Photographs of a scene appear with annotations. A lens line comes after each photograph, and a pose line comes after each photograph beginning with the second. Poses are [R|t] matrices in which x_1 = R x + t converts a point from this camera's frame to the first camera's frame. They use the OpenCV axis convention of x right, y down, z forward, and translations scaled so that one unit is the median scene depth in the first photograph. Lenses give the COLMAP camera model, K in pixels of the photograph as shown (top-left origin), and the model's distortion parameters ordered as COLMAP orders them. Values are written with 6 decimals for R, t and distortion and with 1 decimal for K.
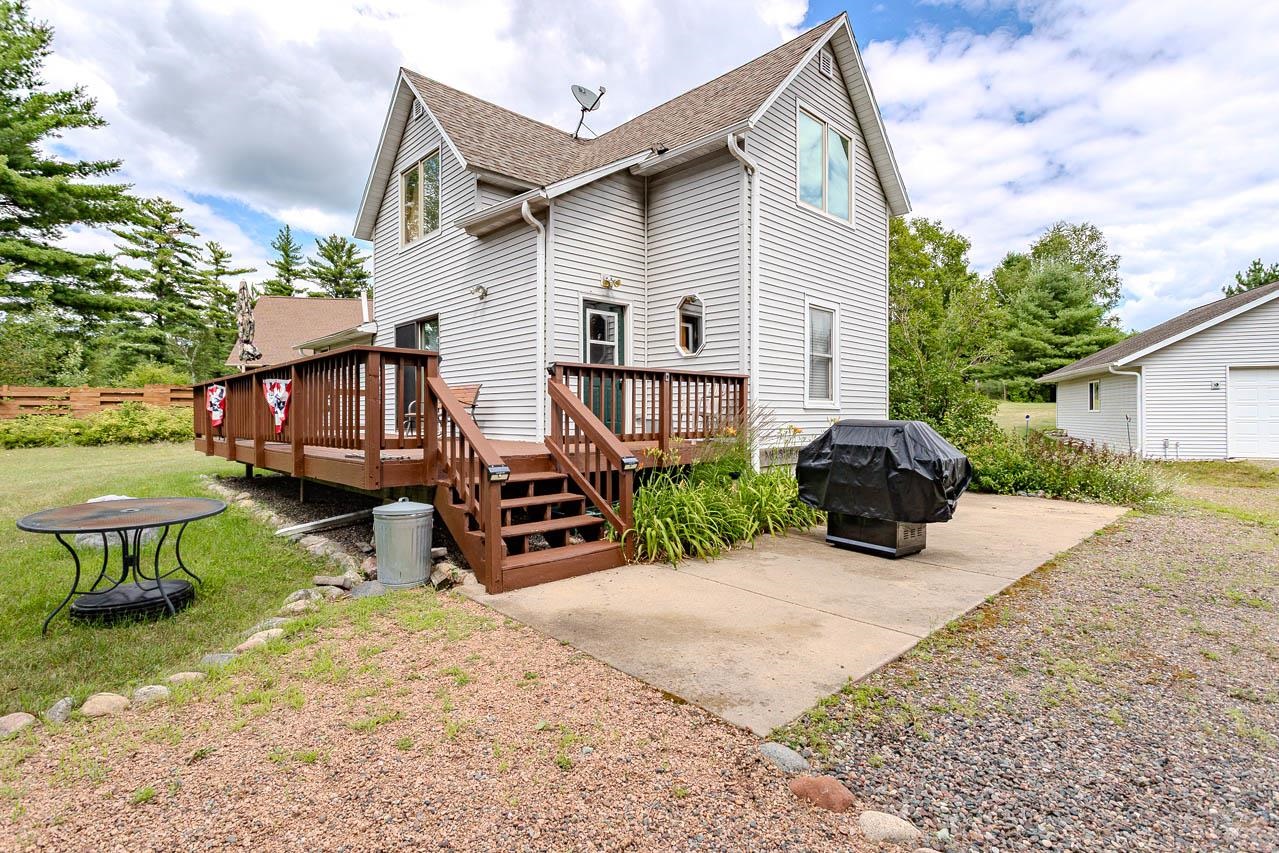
lens RADIAL K [[600.7, 0, 639.5], [0, 600.7, 426.5], [0, 0, 1]] dist [0.002117, -0.000057]
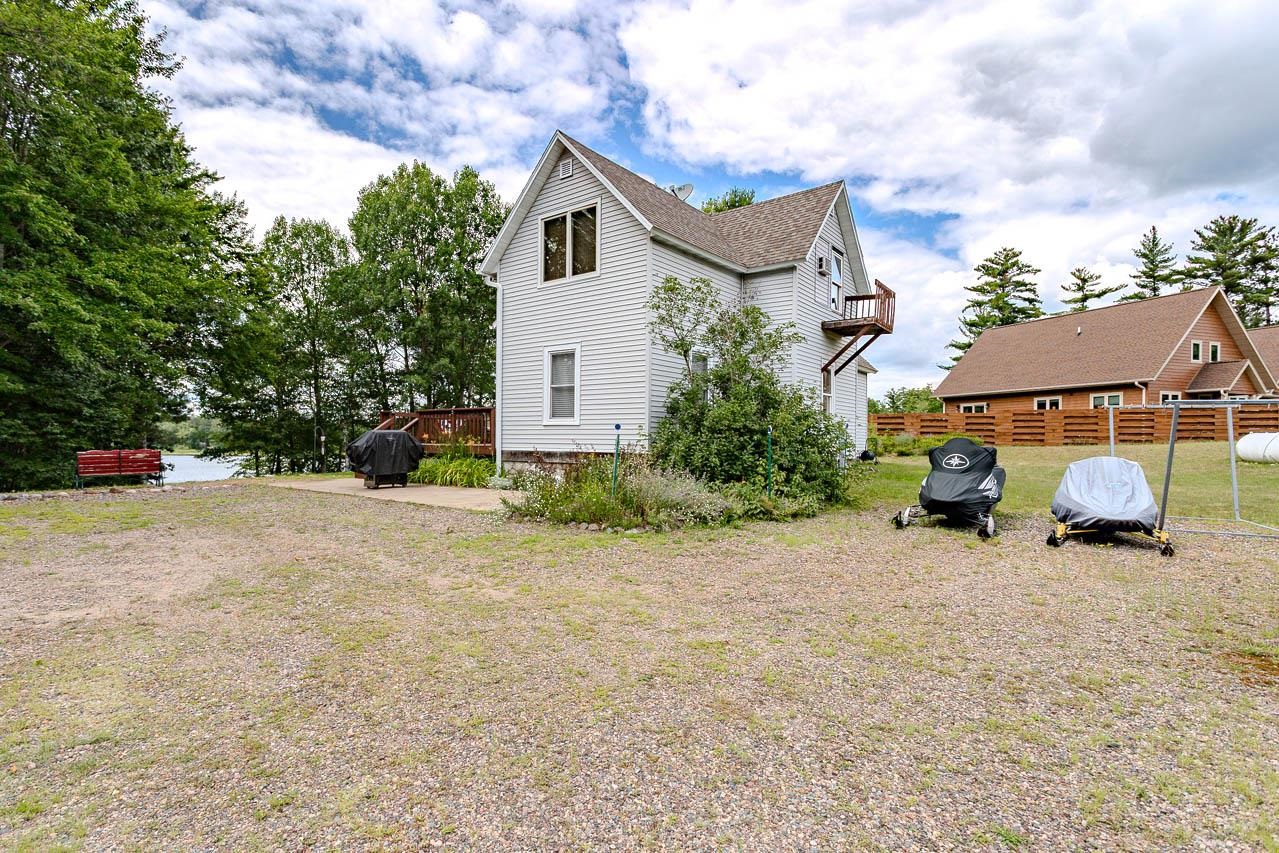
lens RADIAL K [[626.1, 0, 604.2], [0, 626.1, 446.1], [0, 0, 1]] dist [0.001602, 0.000924]
pose [[0.140619, 0.006665, -0.990041, 0.903964], [-0.029438, 0.999563, 0.002548, 0.005933], [0.989626, 0.028786, 0.140754, 0.472635]]
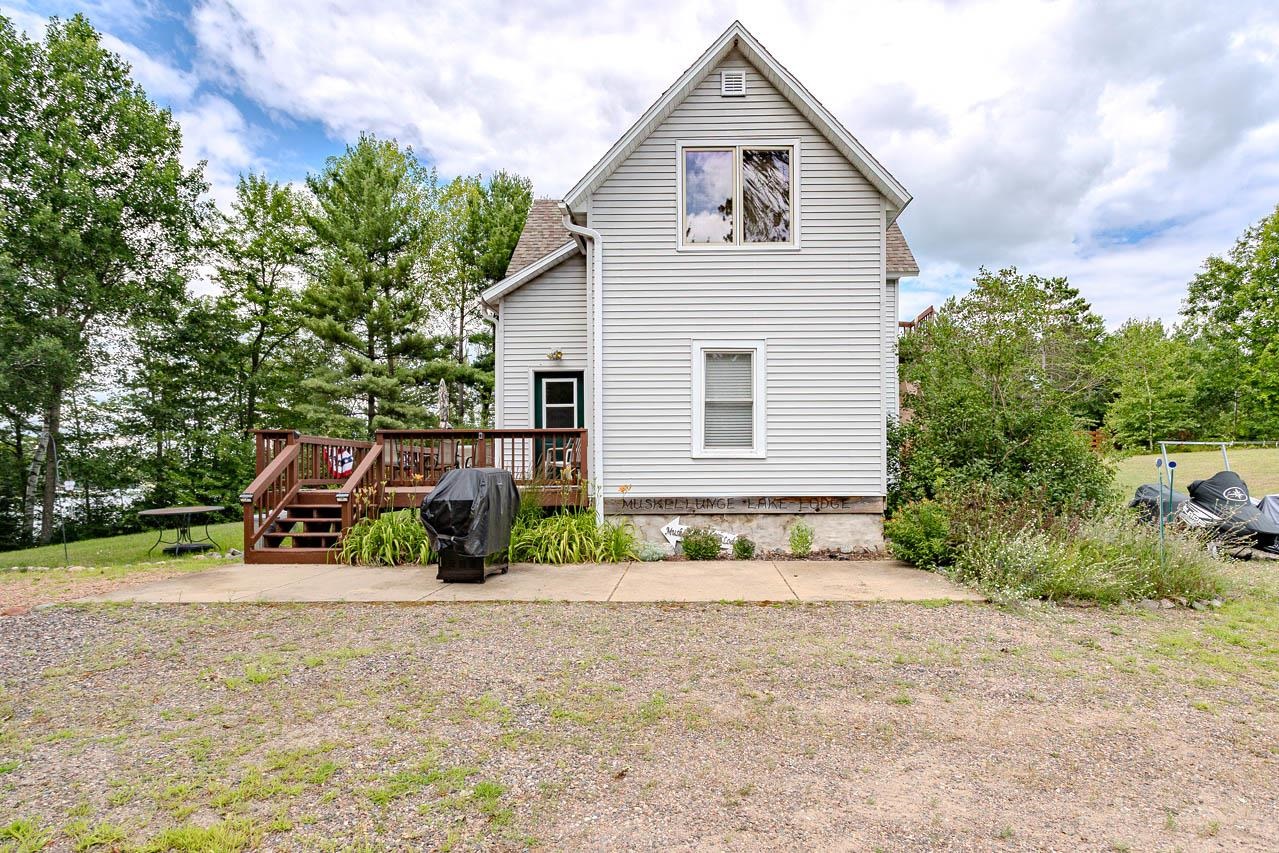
lens RADIAL K [[690.6, 0, 687.9], [0, 690.6, 471.1], [0, 0, 1]] dist [-0.001092, -0.001248]
pose [[0.725286, -0.008854, -0.688390, 0.518165], [-0.006568, 0.999783, -0.019780, 0.006223], [0.688416, 0.018868, 0.725071, 0.099194]]
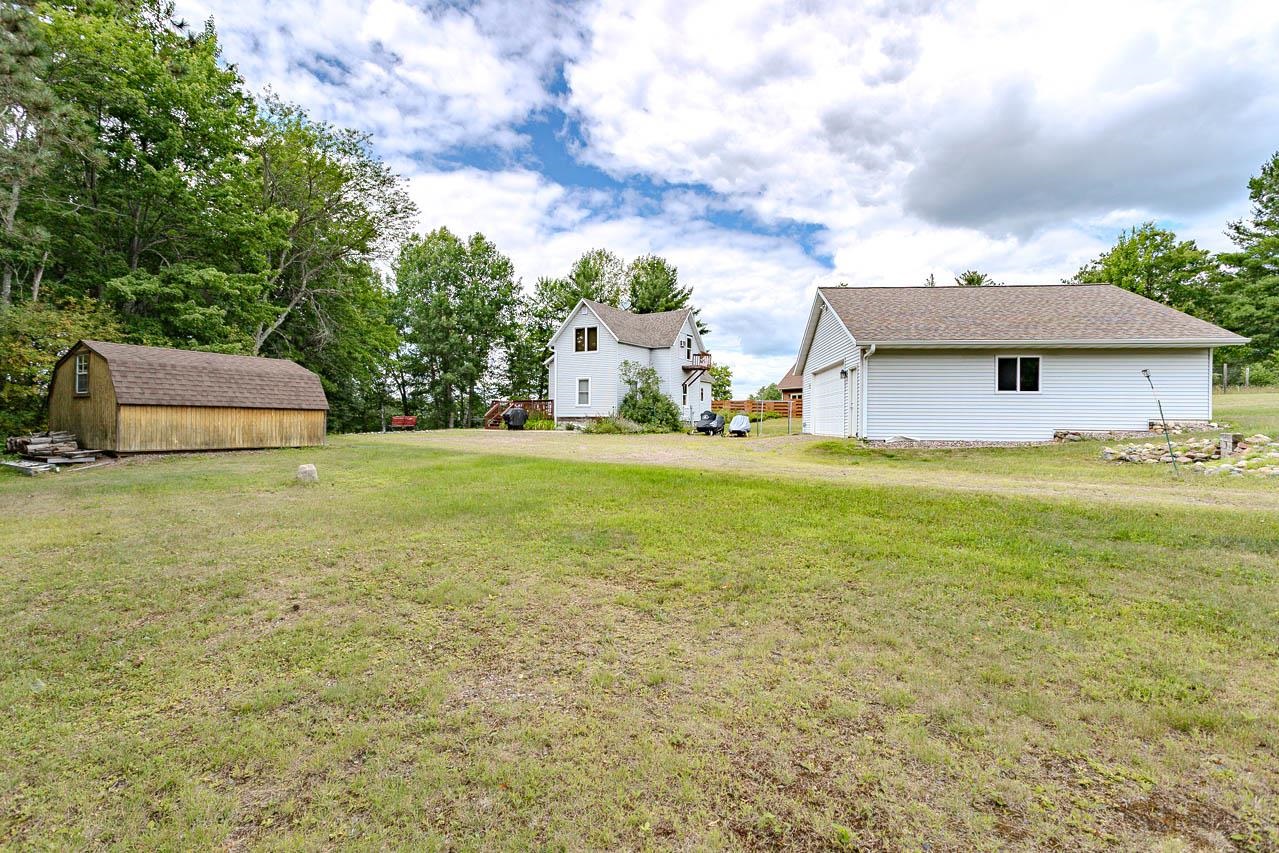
lens RADIAL K [[592.5, 0, 663.3], [0, 592.5, 422.3], [0, 0, 1]] dist [0.000425, 0.000024]
pose [[0.340719, 0.002106, -0.940163, 2.011241], [-0.023219, 0.999711, -0.006175, 0.039655], [0.939878, 0.023933, 0.340670, 0.126178]]
